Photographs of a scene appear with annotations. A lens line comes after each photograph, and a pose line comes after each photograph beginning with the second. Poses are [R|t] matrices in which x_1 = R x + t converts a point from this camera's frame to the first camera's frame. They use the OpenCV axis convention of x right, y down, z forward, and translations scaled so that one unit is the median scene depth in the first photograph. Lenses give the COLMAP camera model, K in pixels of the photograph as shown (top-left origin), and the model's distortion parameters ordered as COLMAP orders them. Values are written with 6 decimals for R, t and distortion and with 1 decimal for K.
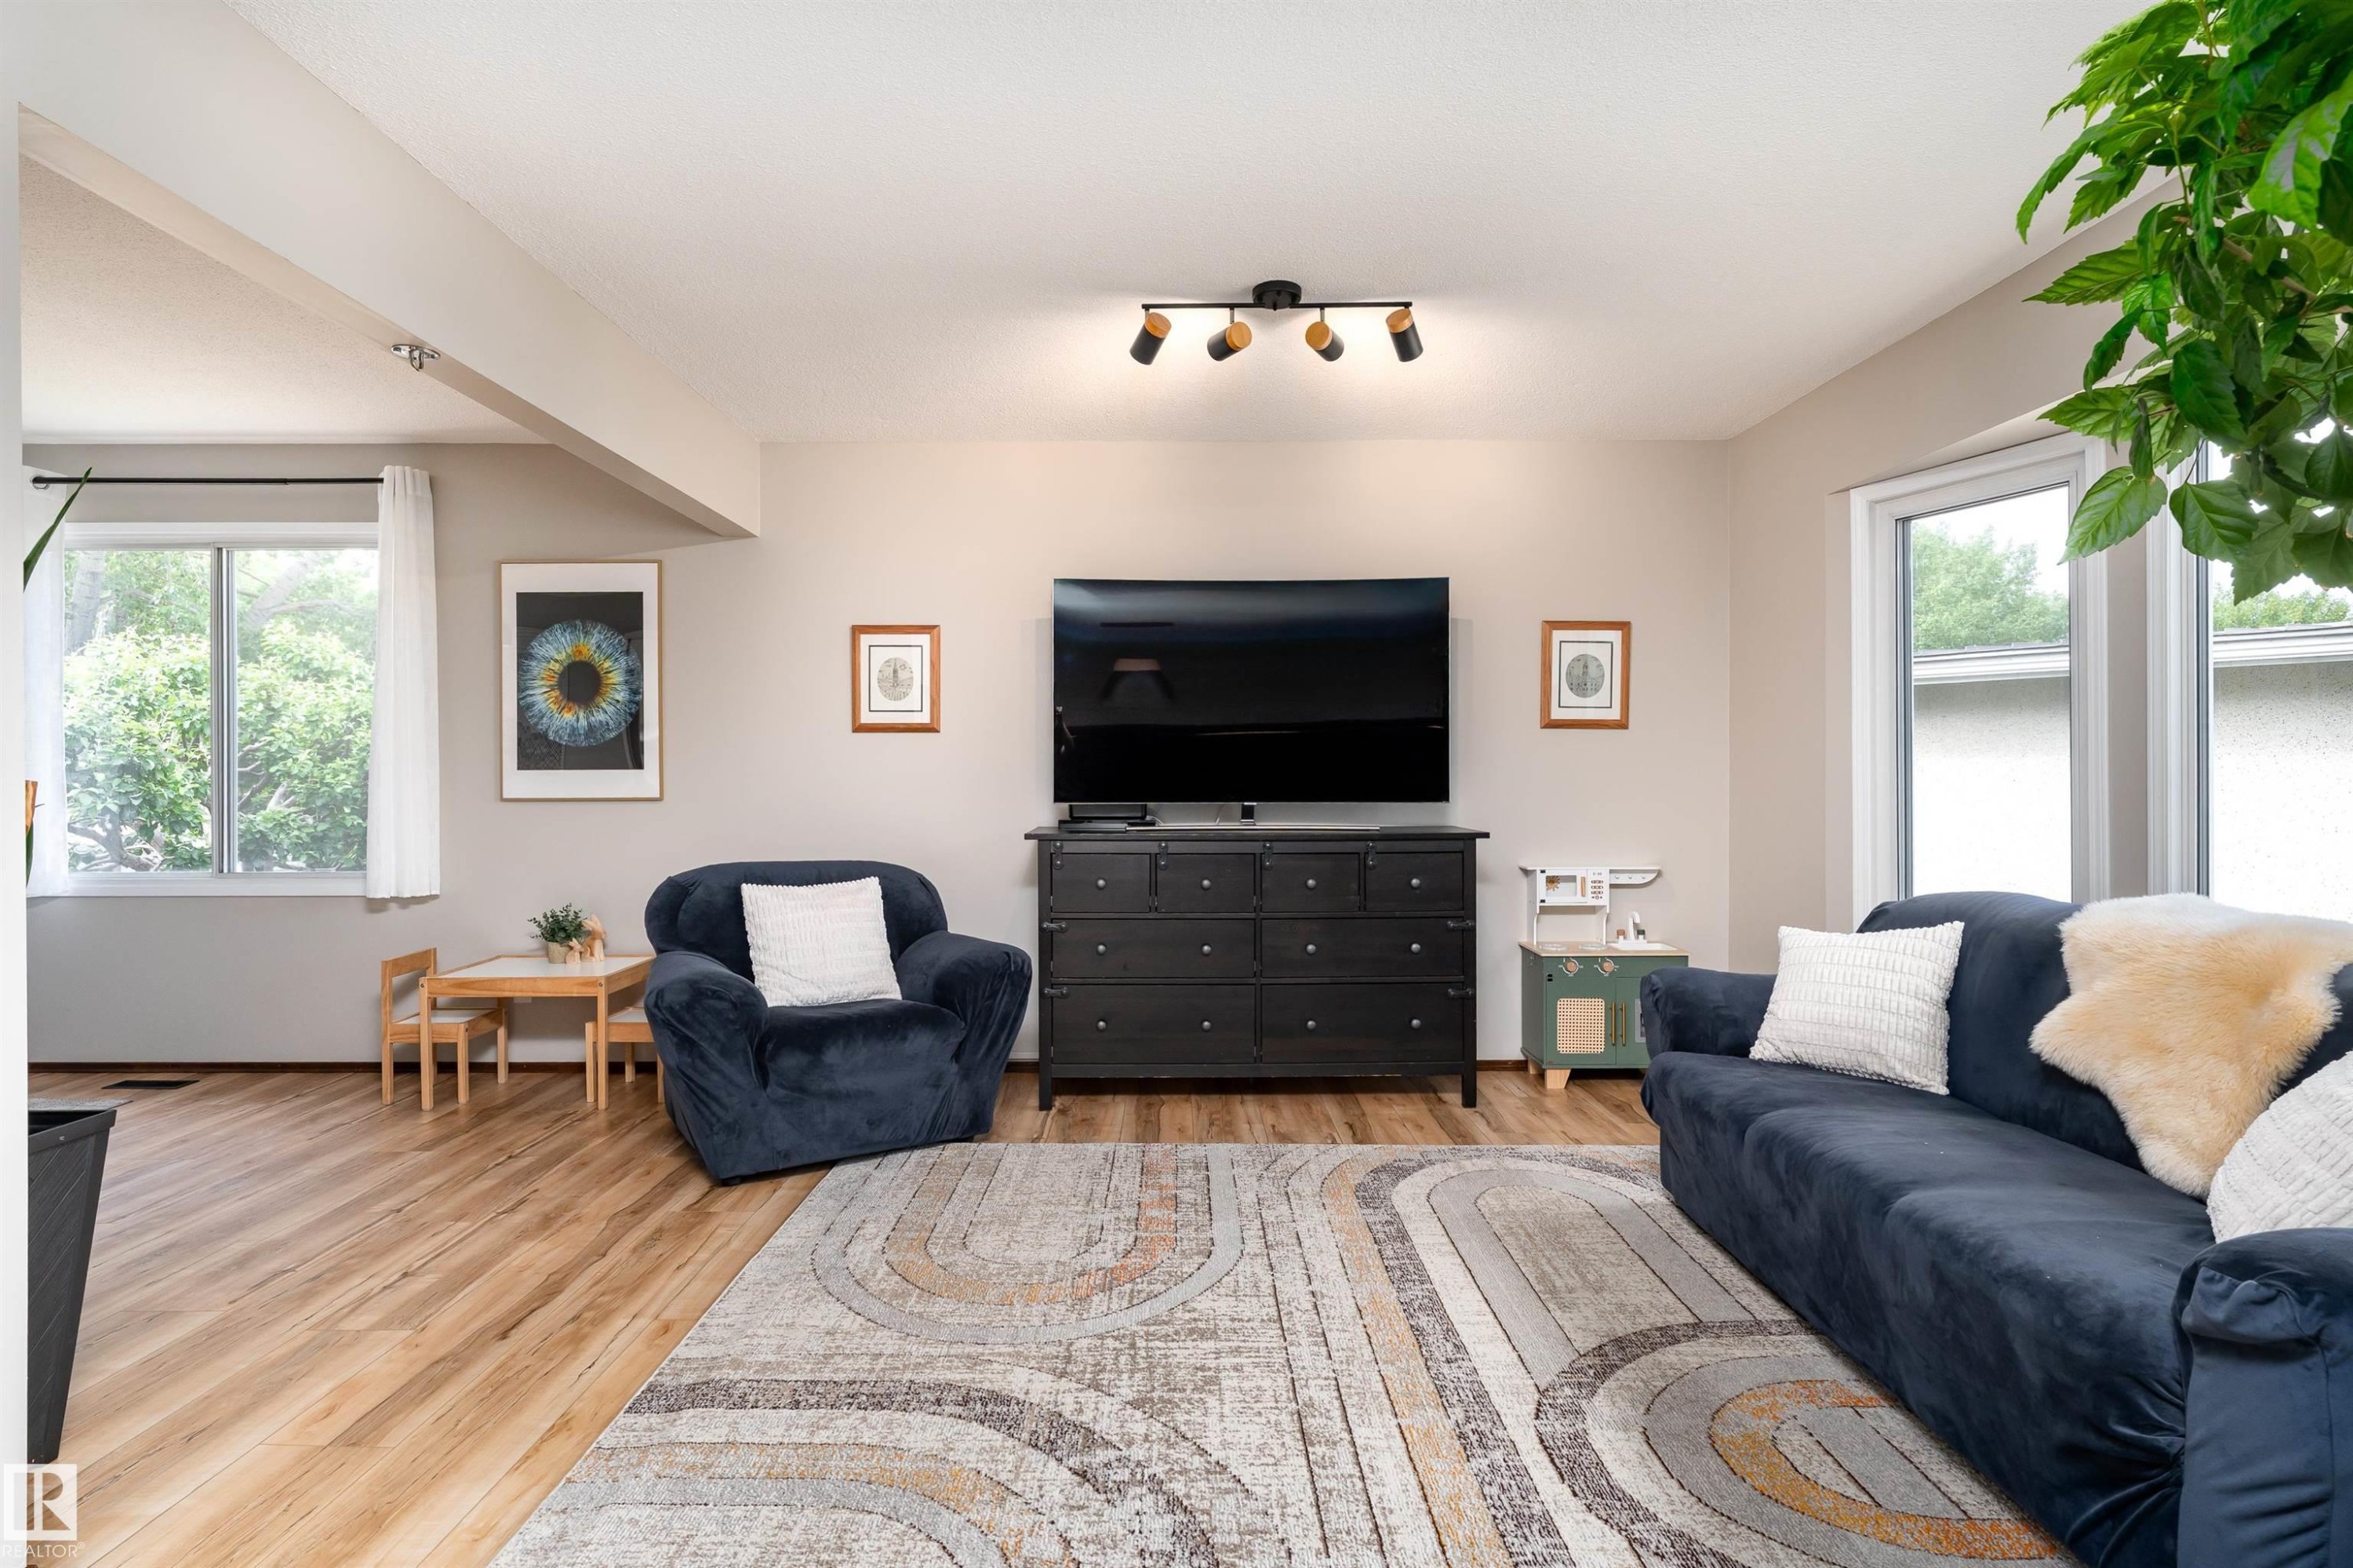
lens RADIAL K [[1185.0, 0, 1174.3], [0, 1185.0, 778.5], [0, 0, 1]] dist [-0.001444, -0.000987]
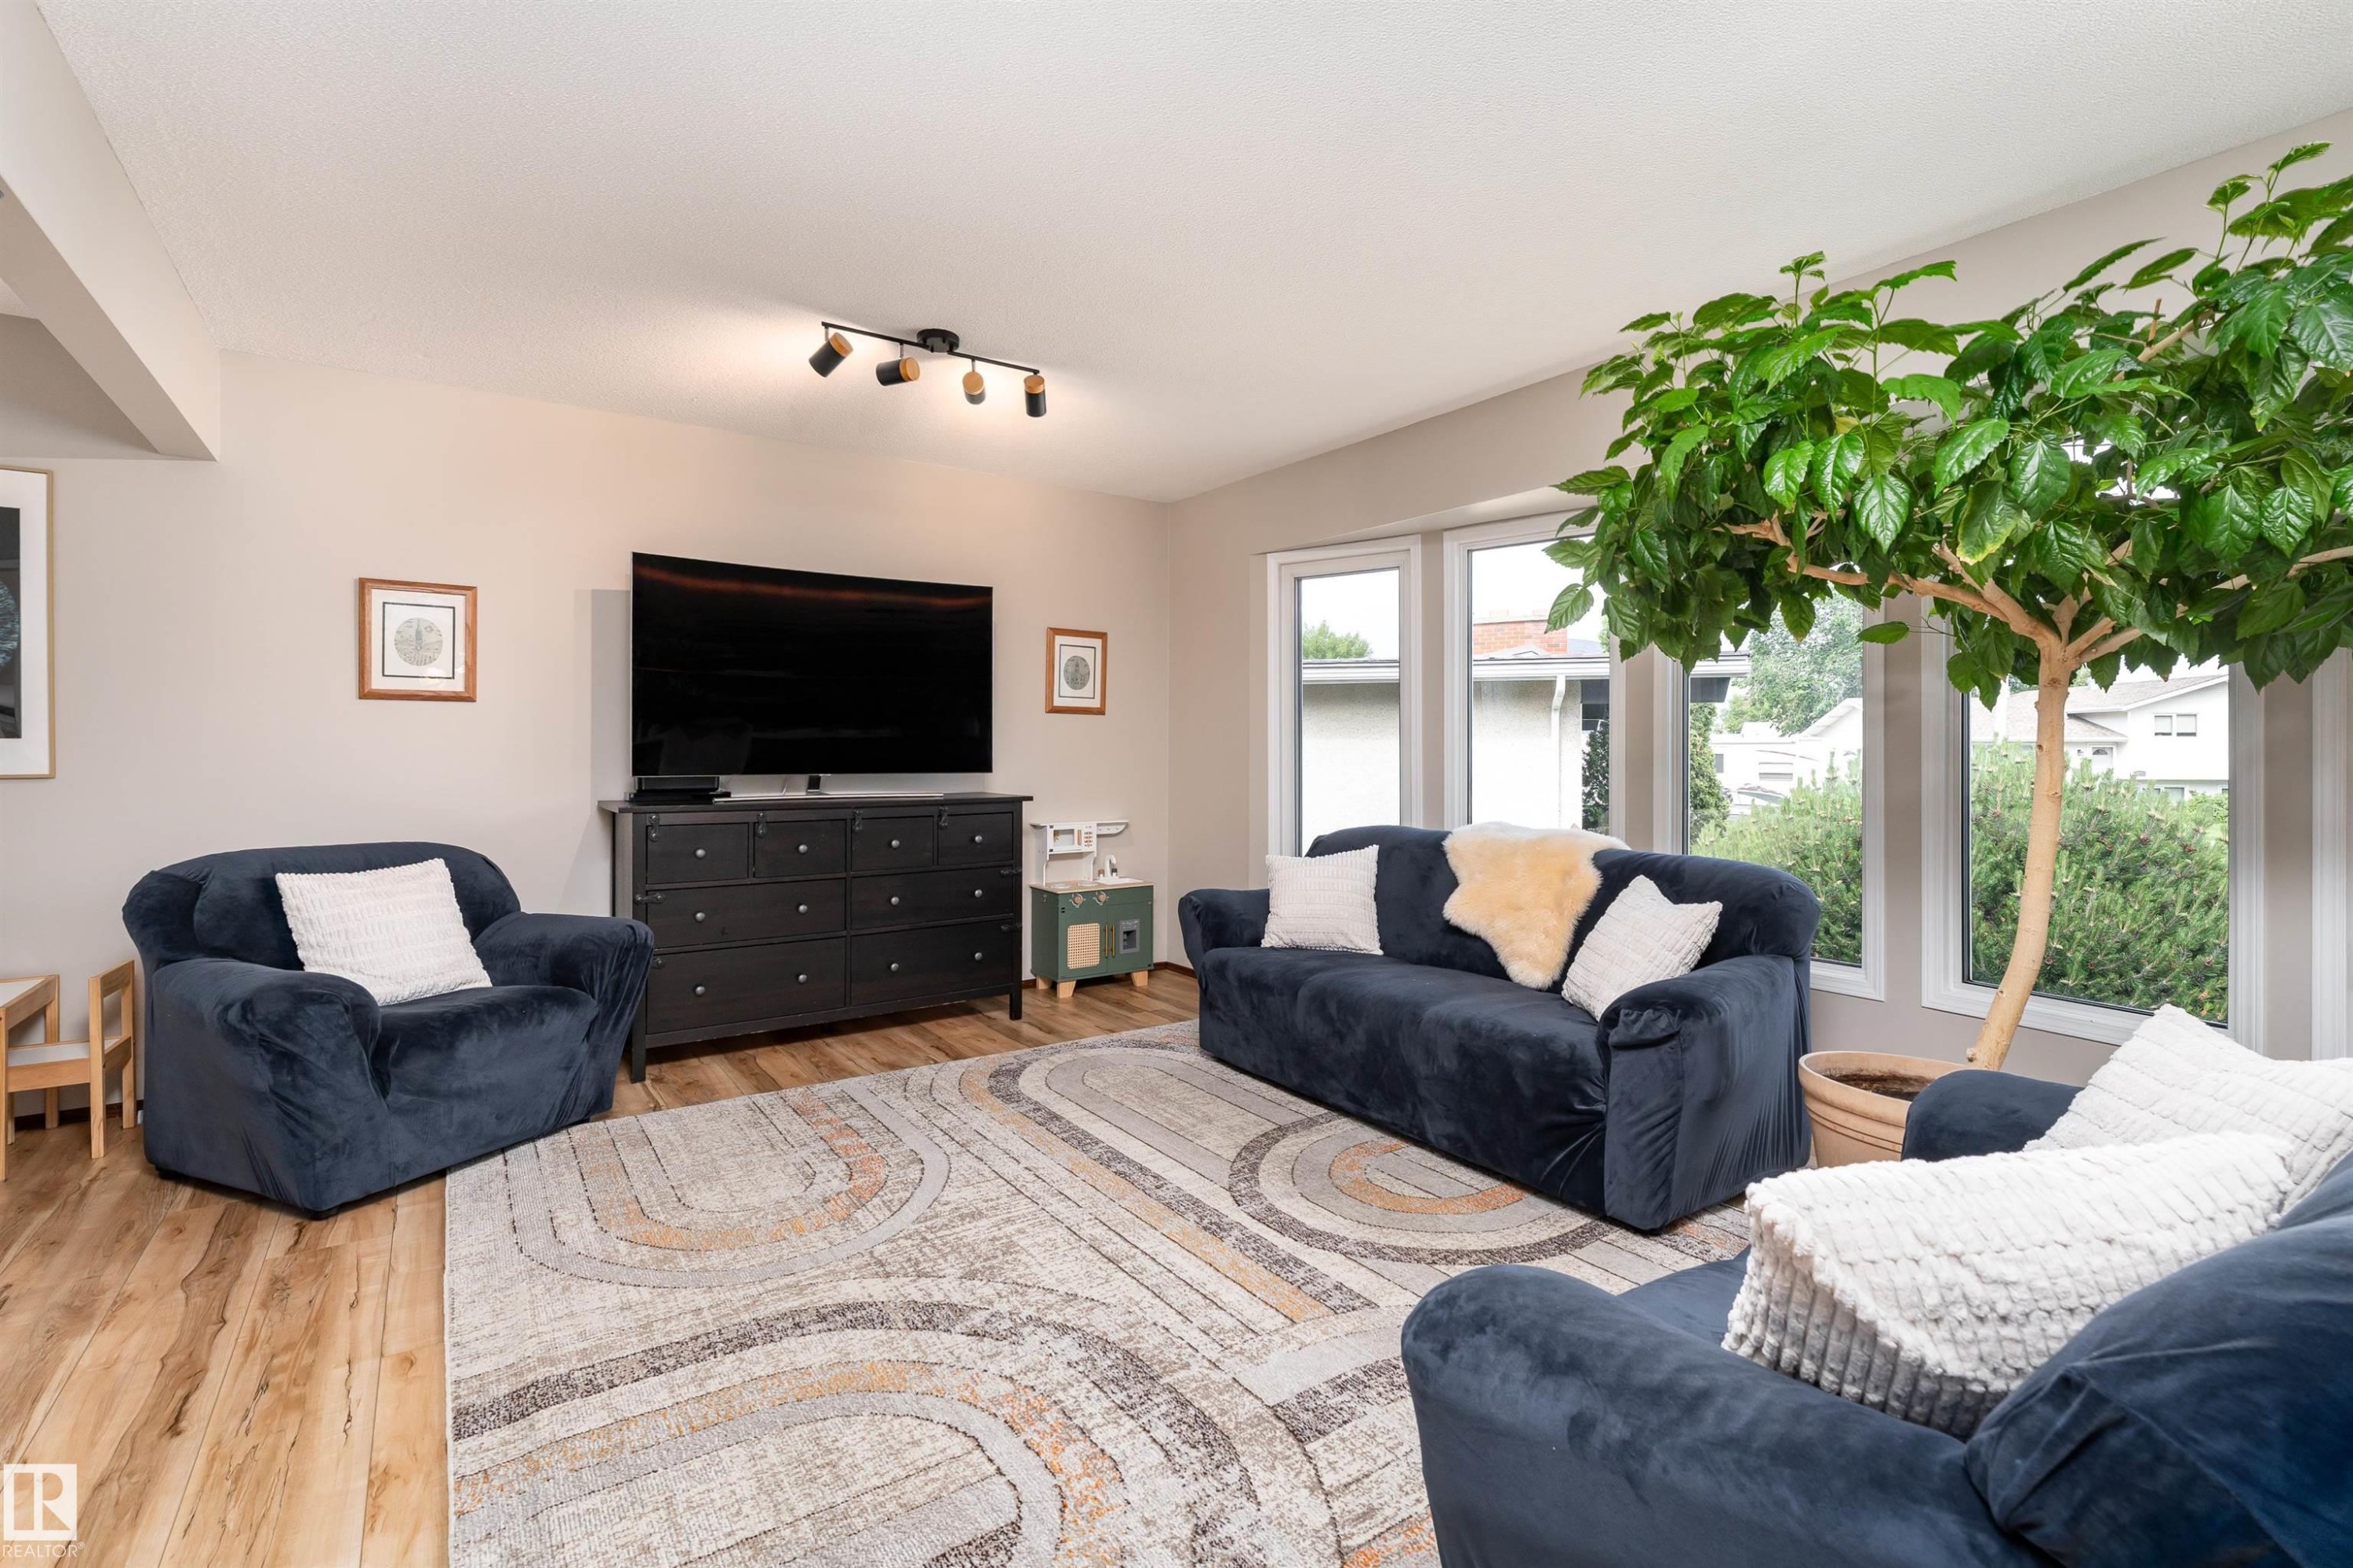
lens RADIAL K [[1061.1, 0, 1169.0], [0, 1061.1, 752.2], [0, 0, 1]] dist [0.000599, -0.000805]
pose [[0.820826, 0.002719, 0.571172, -0.359270], [-0.002361, 0.999996, -0.001367, 0.000957], [-0.571173, -0.000227, 0.820829, 0.005902]]
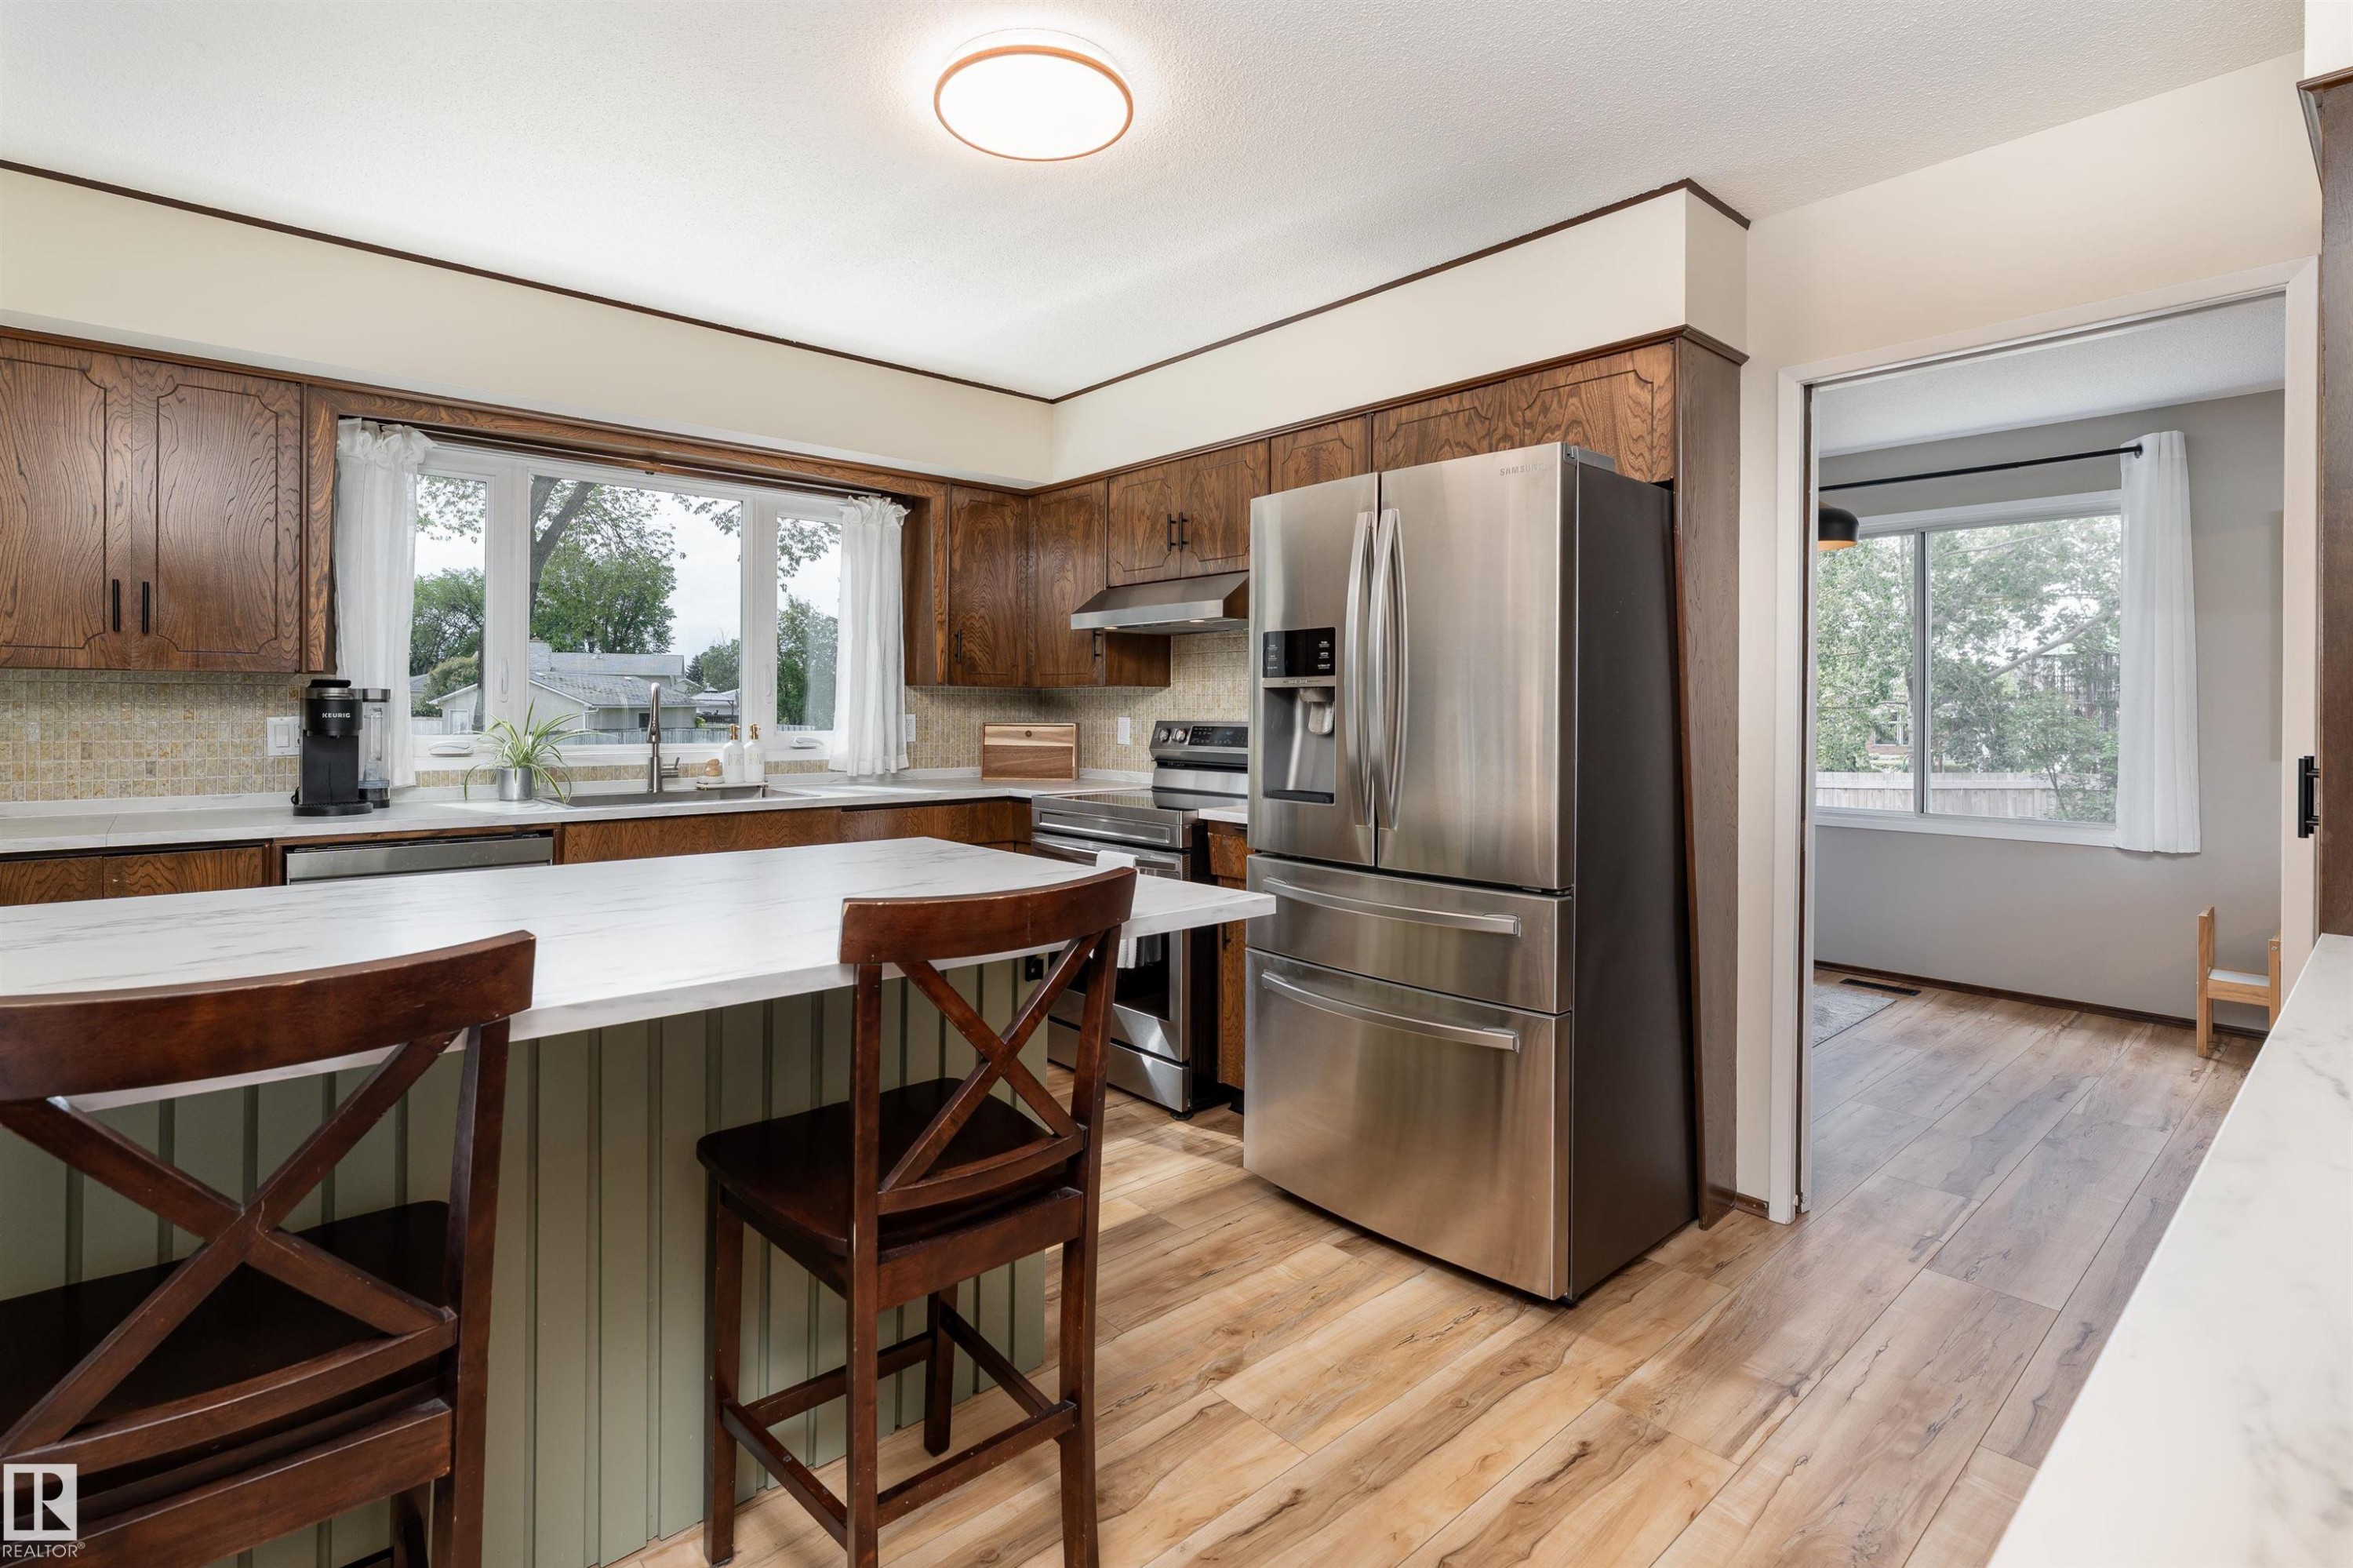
lens RADIAL K [[1108.2, 0, 1062.4], [0, 1108.2, 705.6], [0, 0, 1]] dist [0.001594, -0.000723]
pose [[0.629157, 0.004283, -0.777266, -0.787549], [-0.007881, 0.999969, -0.000870, -0.029330], [0.777238, 0.006673, 0.629171, -0.526236]]
